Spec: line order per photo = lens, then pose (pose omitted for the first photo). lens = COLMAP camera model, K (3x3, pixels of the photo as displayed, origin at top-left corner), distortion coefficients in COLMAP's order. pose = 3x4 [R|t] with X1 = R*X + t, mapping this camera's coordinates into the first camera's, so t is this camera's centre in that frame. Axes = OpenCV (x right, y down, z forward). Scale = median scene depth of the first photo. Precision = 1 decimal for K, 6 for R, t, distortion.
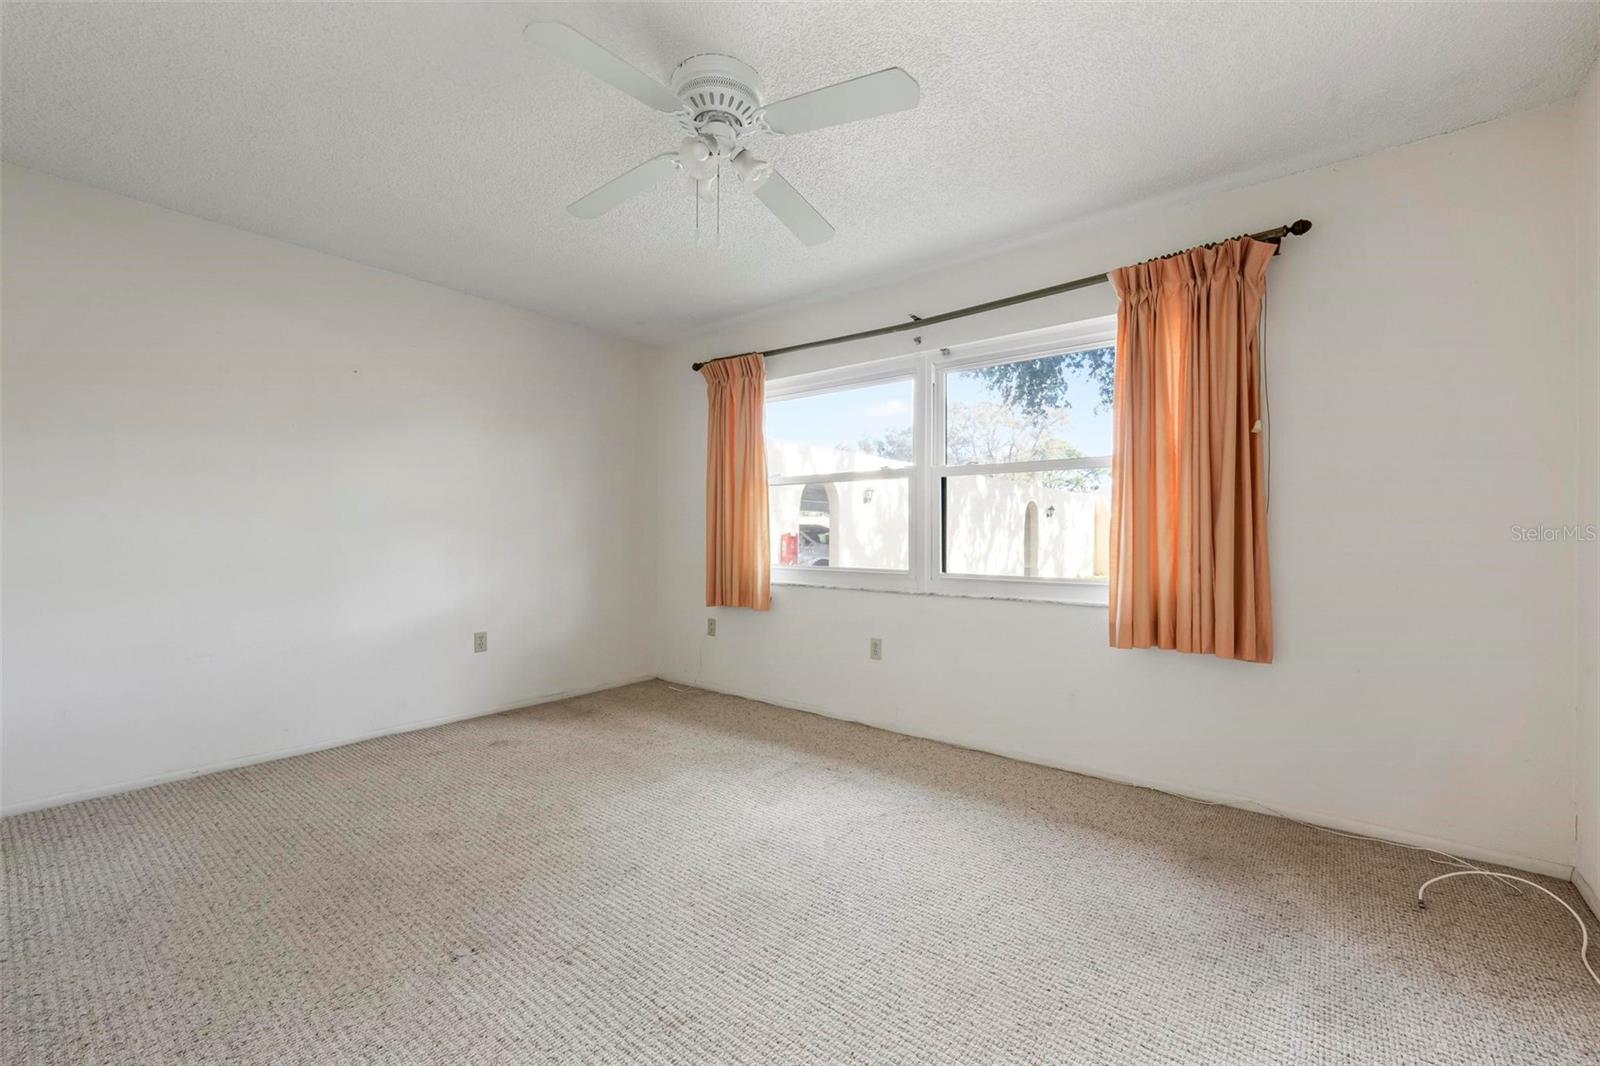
lens RADIAL K [[680.9, 0, 819.0], [0, 680.9, 530.1], [0, 0, 1]] dist [0.002980, 0.000560]
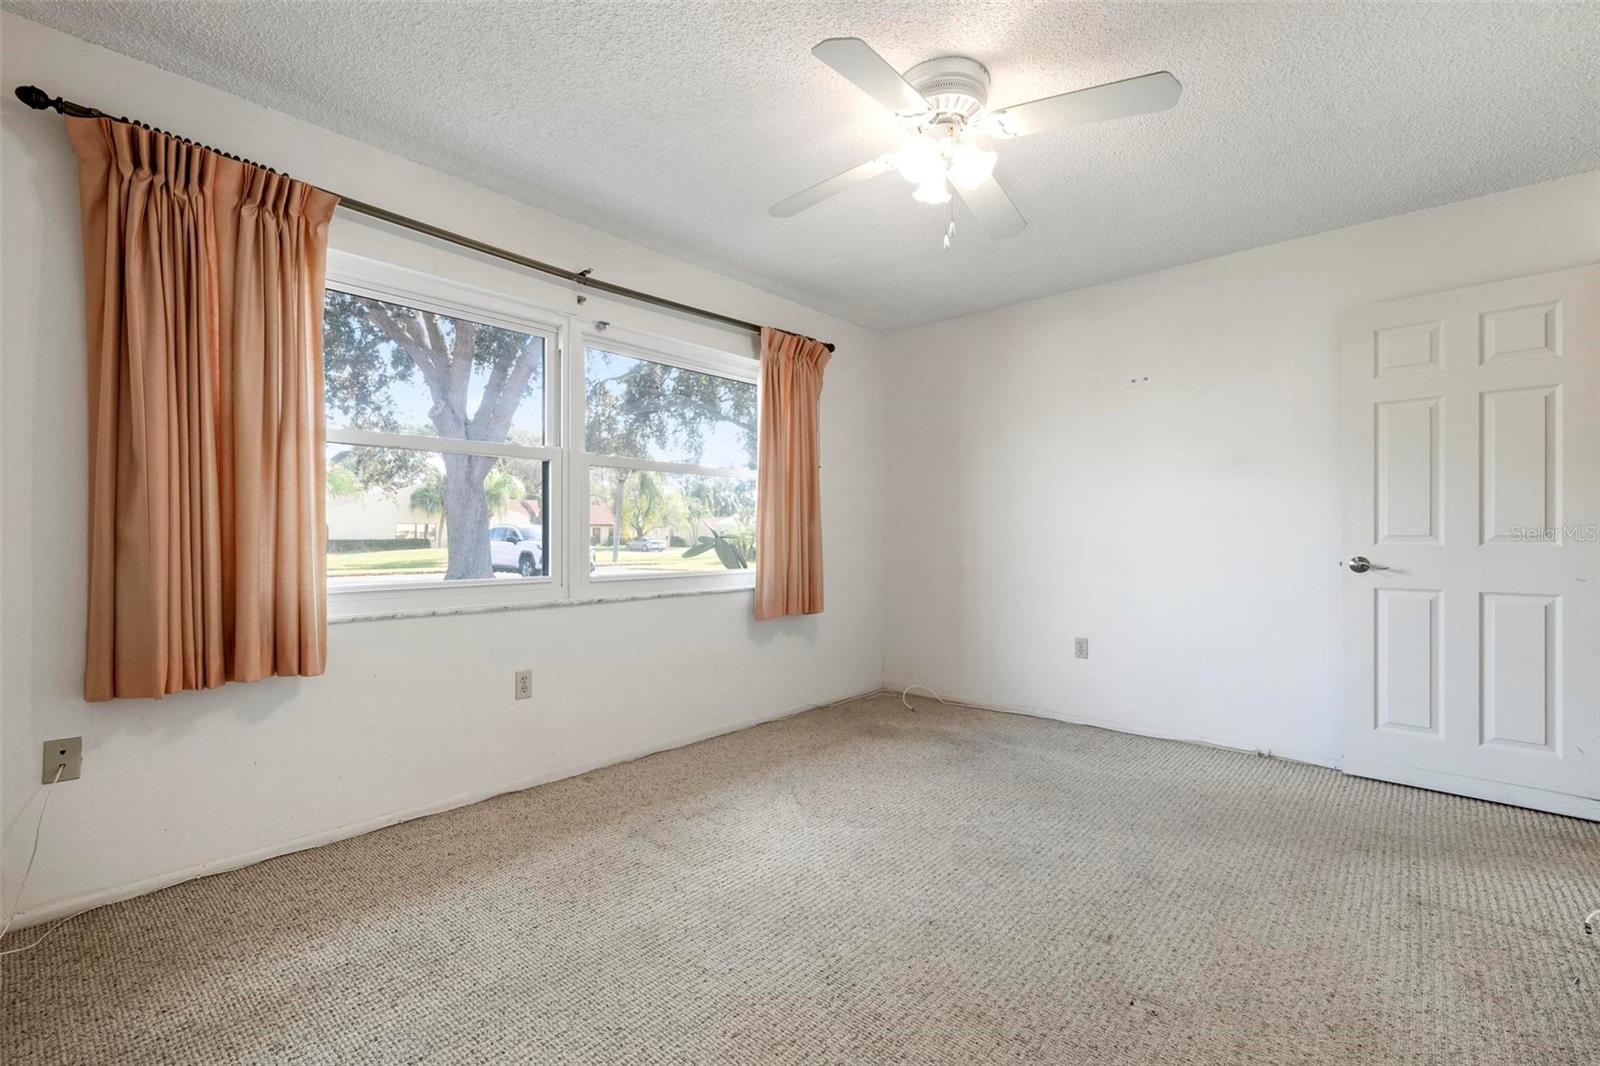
lens RADIAL K [[700.9, 0, 810.0], [0, 700.9, 533.9], [0, 0, 1]] dist [-0.001894, -0.000370]
pose [[0.040107, -0.000613, 0.999195, -0.827428], [-0.006252, 0.999980, 0.000864, 0.006991], [-0.999176, -0.006282, 0.040103, 0.803475]]
